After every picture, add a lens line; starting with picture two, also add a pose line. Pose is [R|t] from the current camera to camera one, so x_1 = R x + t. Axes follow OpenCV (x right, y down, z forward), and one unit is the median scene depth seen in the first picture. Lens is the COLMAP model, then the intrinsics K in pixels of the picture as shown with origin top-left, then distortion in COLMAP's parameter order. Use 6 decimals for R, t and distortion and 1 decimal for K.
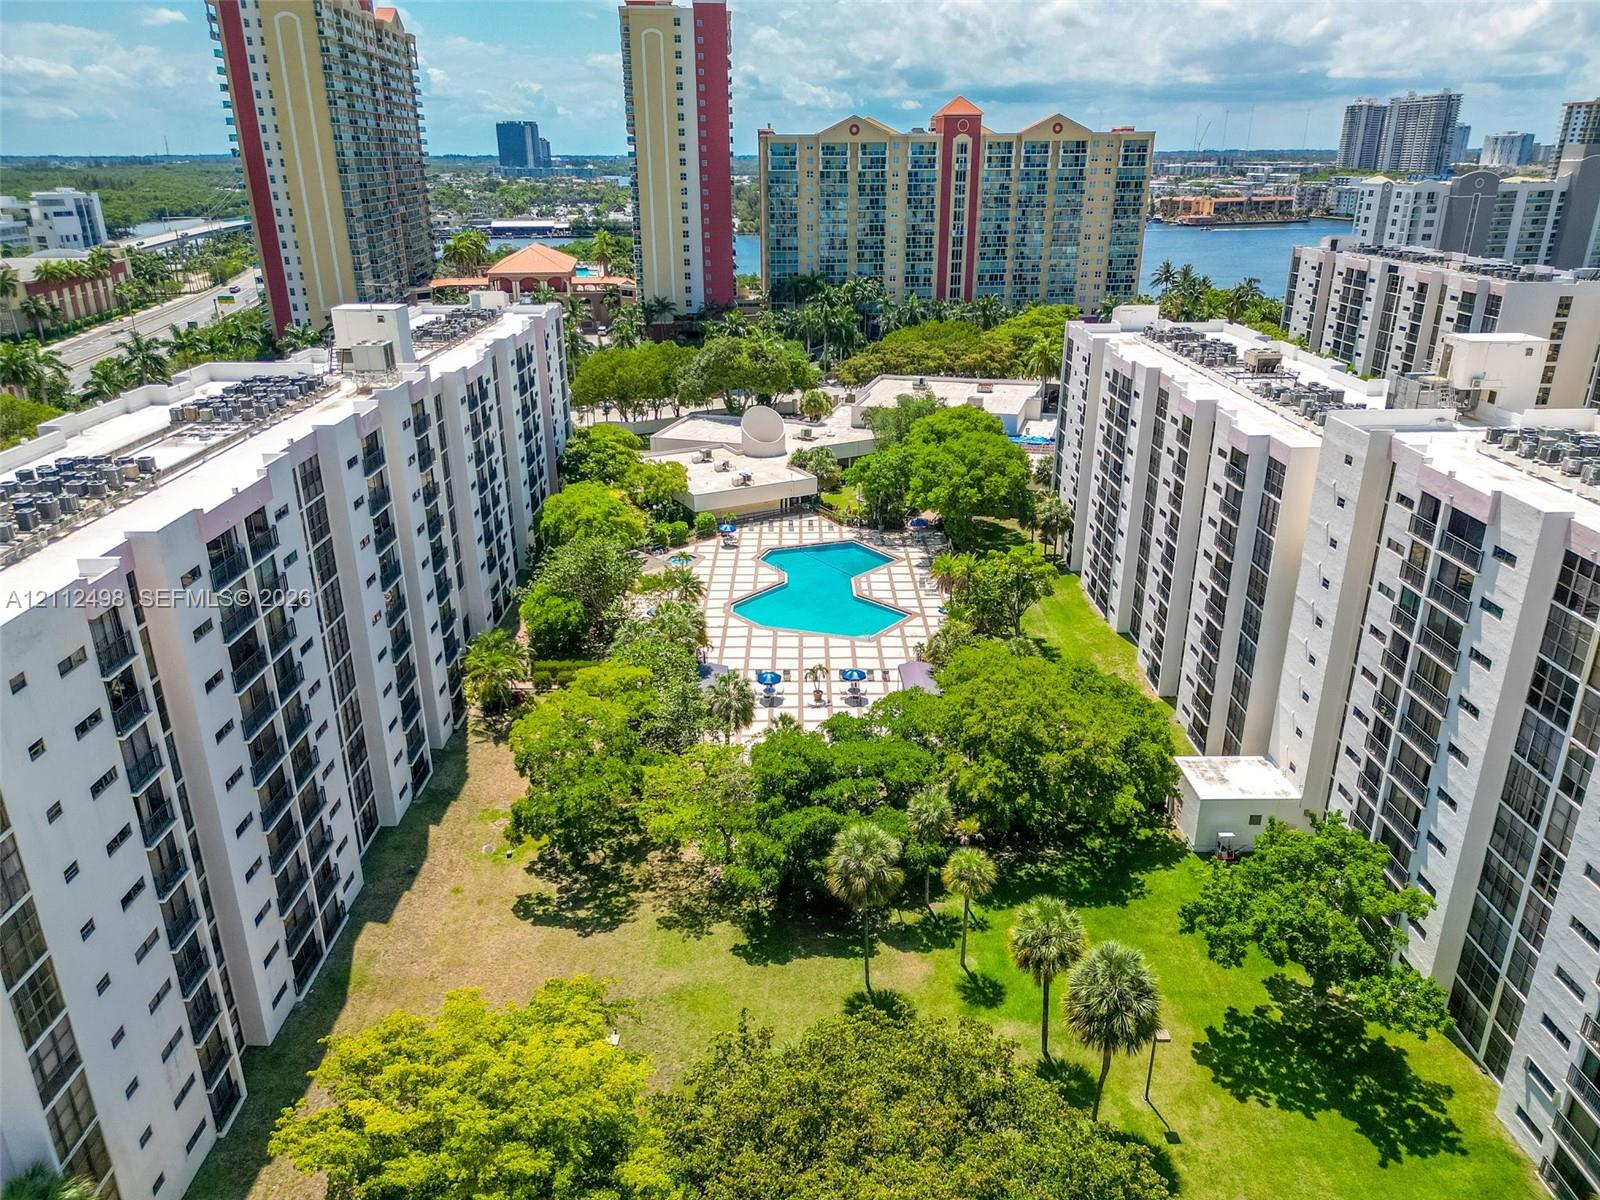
lens RADIAL K [[1119.4, 0, 803.7], [0, 1119.4, 597.1], [0, 0, 1]] dist [0.057550, -0.042261]
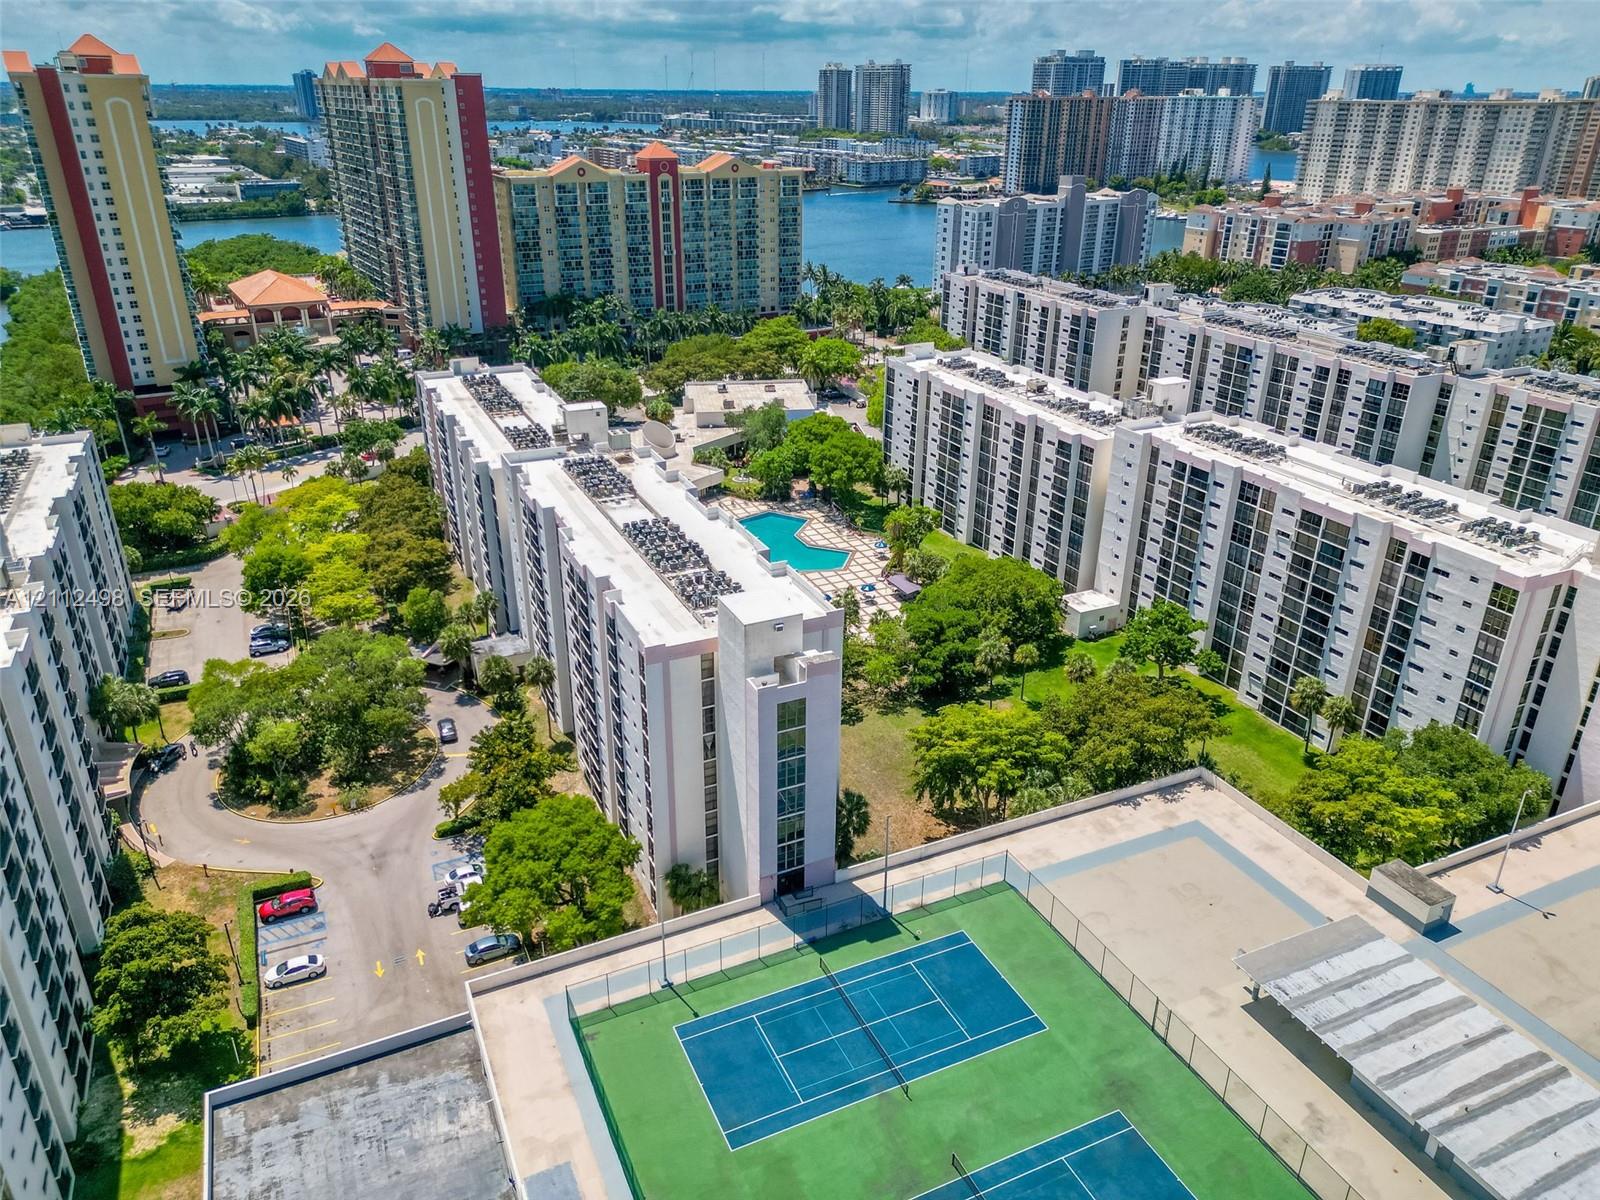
lens RADIAL K [[1119.4, 0, 791.7], [0, 1119.4, 601.8], [0, 0, 1]] dist [0.057550, -0.042261]
pose [[0.914627, -0.159321, 0.371584, -0.564828], [0.139353, 0.986991, 0.080179, -0.050967], [-0.379524, -0.021552, 0.924931, -0.449223]]
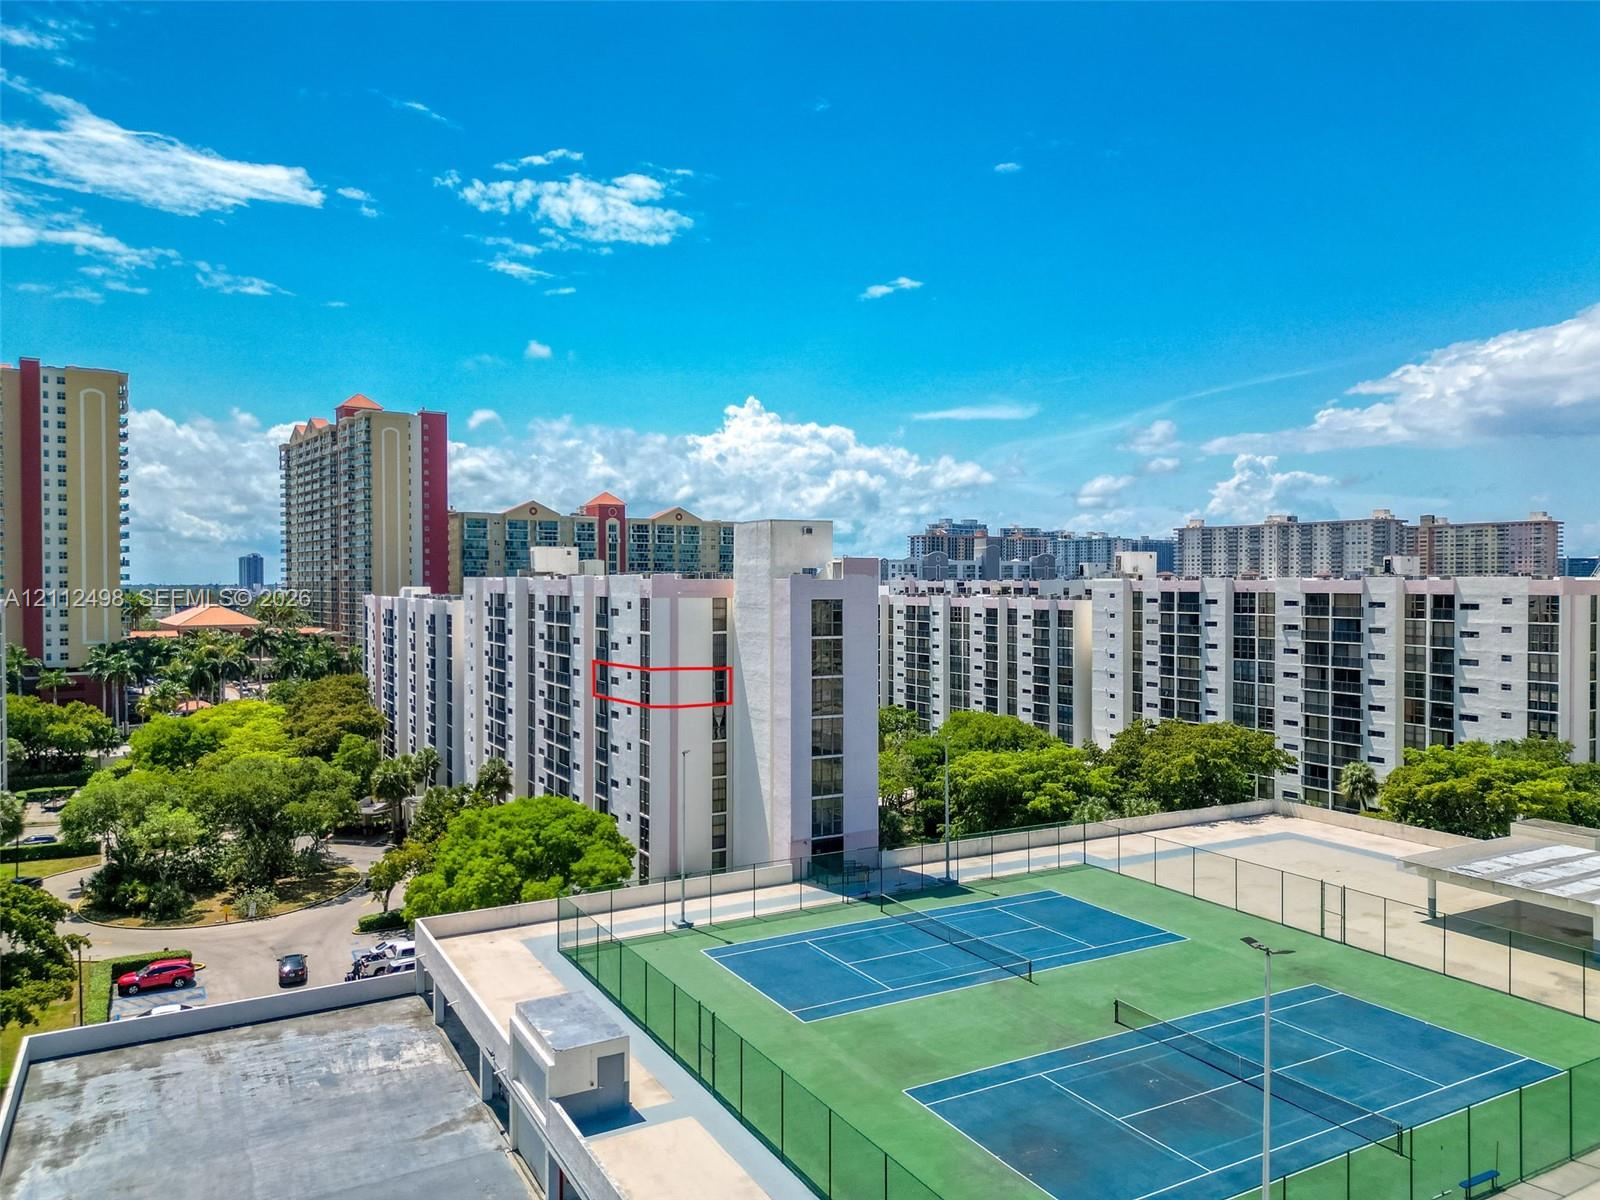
lens RADIAL K [[1119.4, 0, 790.7], [0, 1119.4, 606.0], [0, 0, 1]] dist [0.057550, -0.042261]
pose [[0.881002, -0.002793, 0.473104, -0.620724], [0.168209, 0.936495, -0.307705, 0.262020], [-0.442200, 0.350668, 0.825524, -0.289123]]
